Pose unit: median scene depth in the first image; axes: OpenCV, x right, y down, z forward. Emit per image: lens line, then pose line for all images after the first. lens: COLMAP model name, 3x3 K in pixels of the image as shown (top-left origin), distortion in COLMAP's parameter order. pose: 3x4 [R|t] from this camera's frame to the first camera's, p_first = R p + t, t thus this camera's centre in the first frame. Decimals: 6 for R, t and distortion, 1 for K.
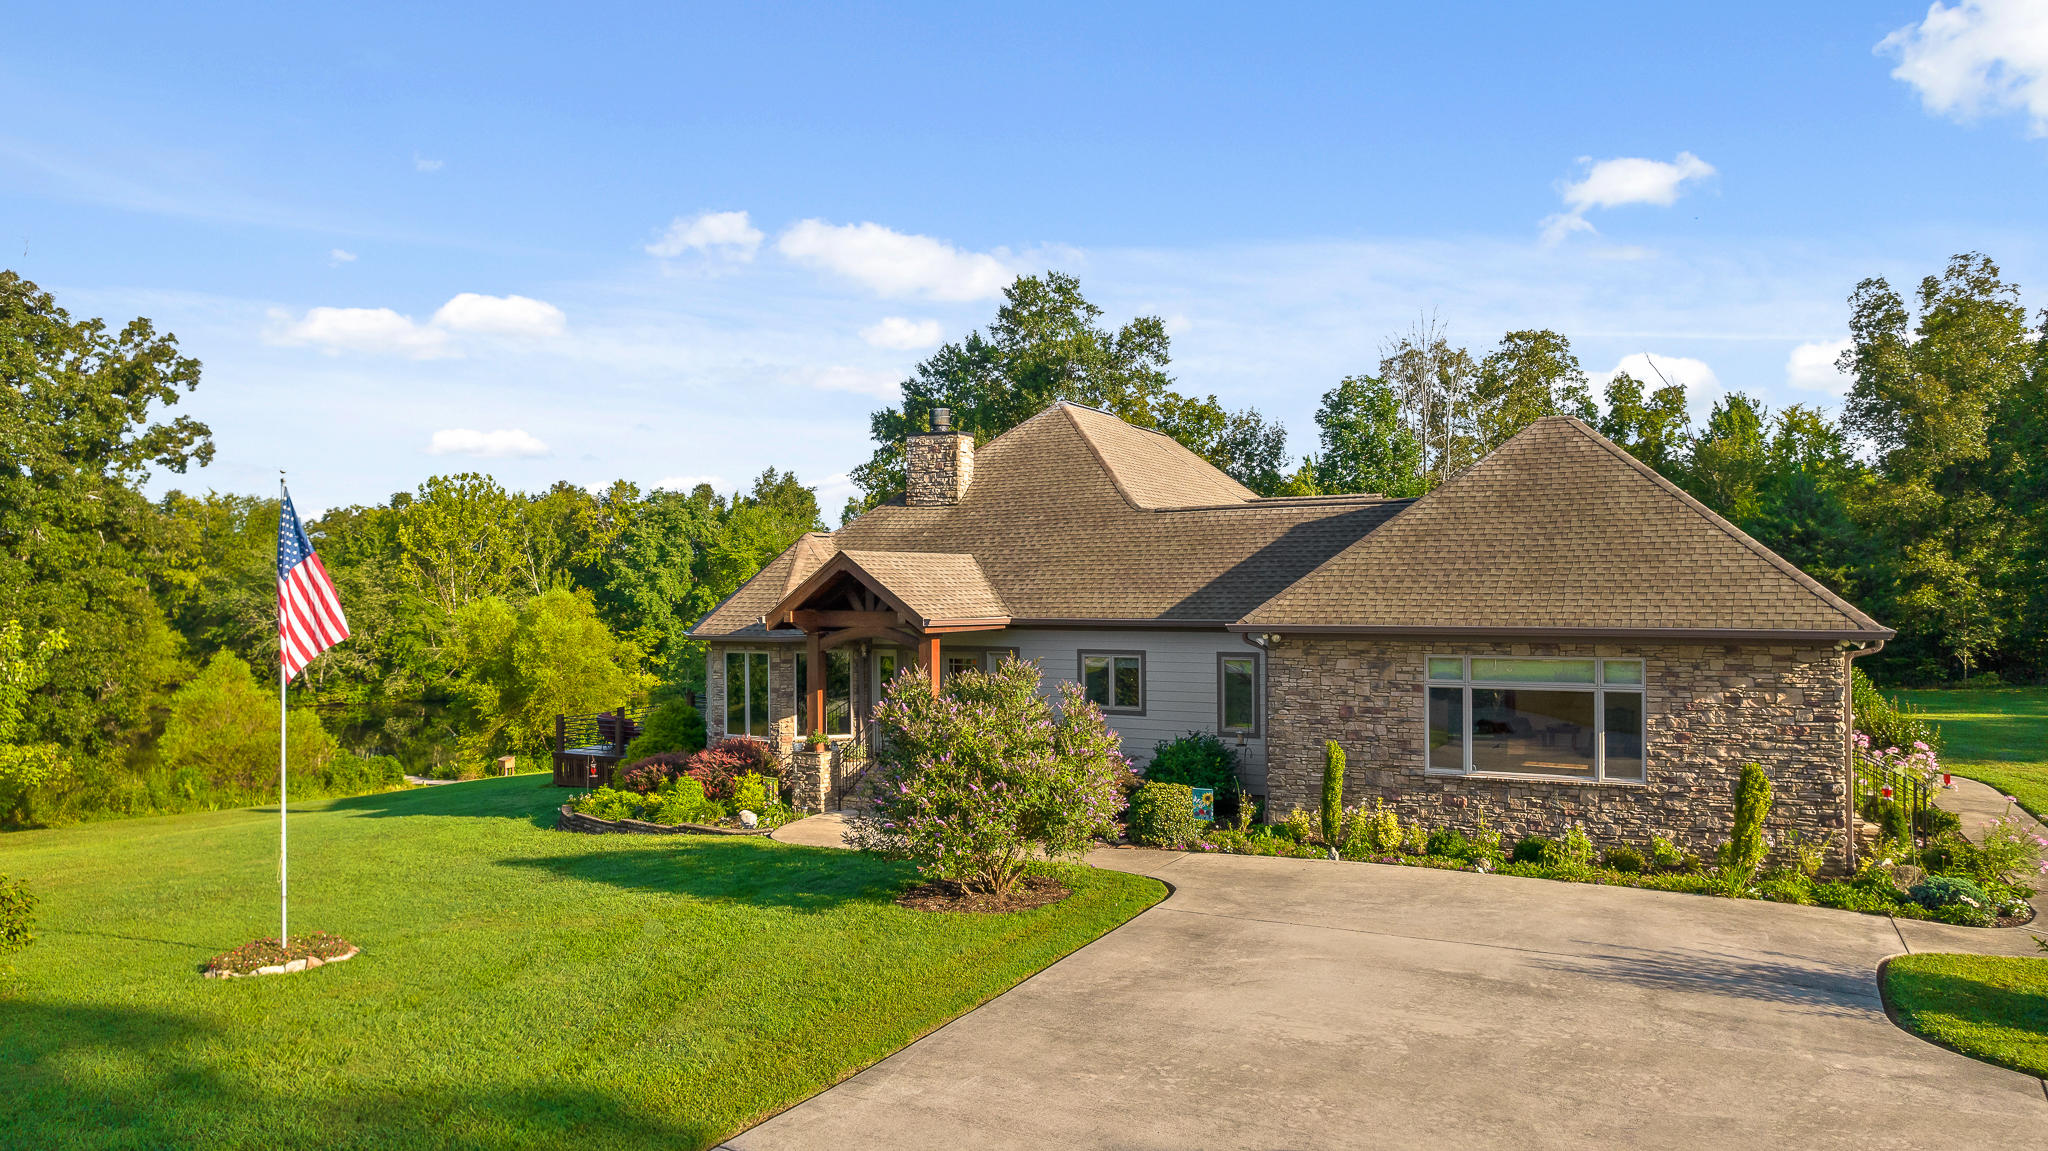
lens RADIAL K [[1294.9, 0, 1008.3], [0, 1294.9, 574.6], [0, 0, 1]] dist [-0.034443, 0.000832]
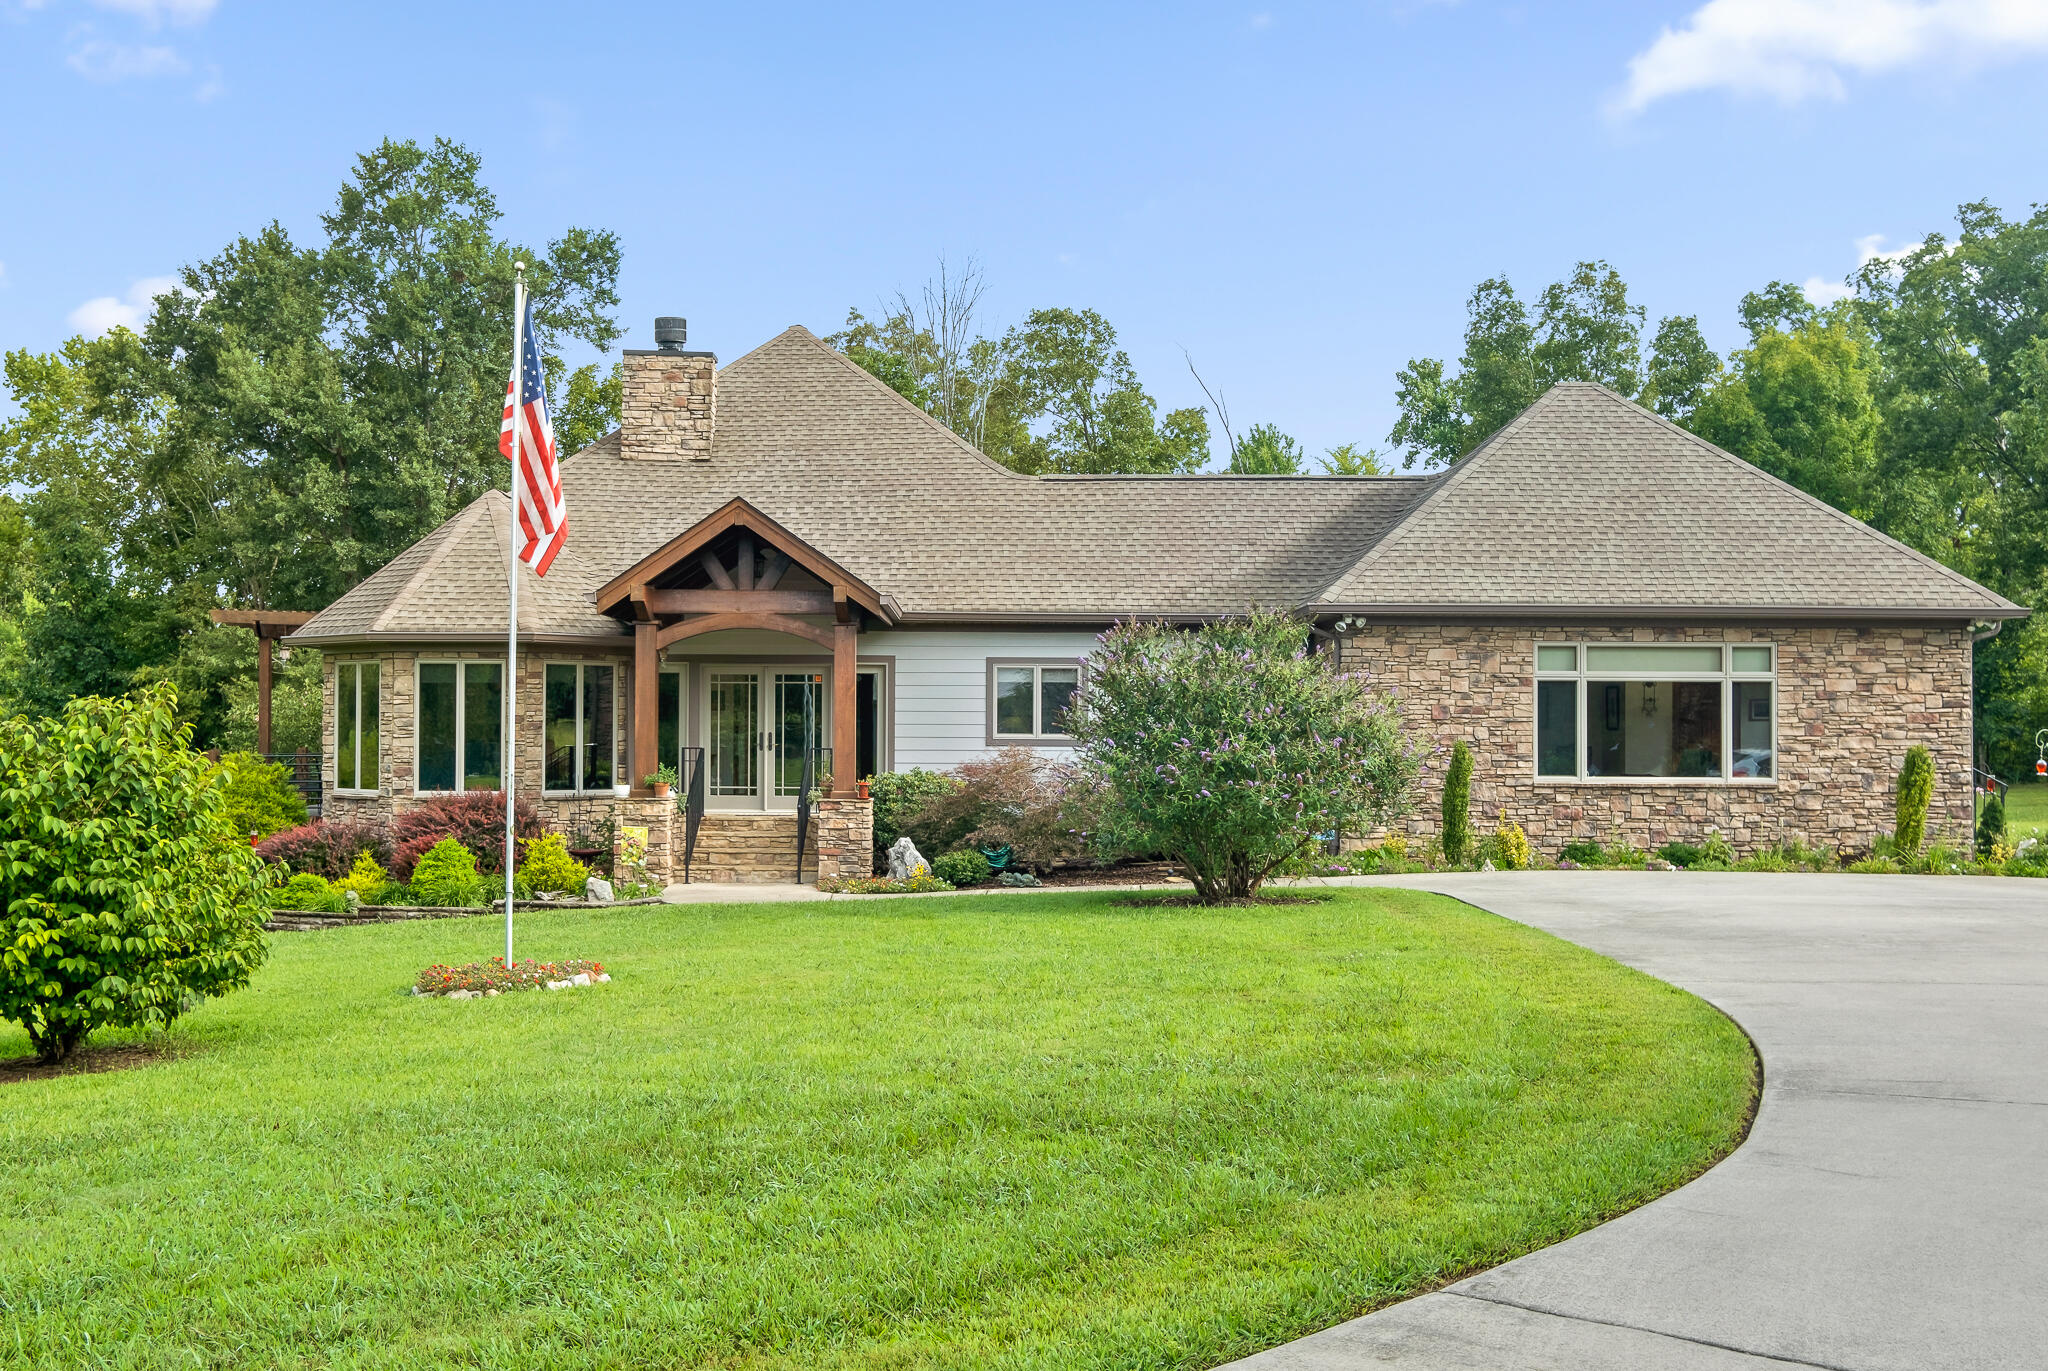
lens RADIAL K [[2069.9, 0, 1027.8], [0, 2069.9, 690.2], [0, 0, 1]] dist [0.011988, 0.000000]
pose [[0.899539, 0.014952, 0.436584, -0.558459], [-0.016780, 0.999859, 0.000330, 0.097177], [-0.436518, -0.007622, 0.899663, -0.074534]]
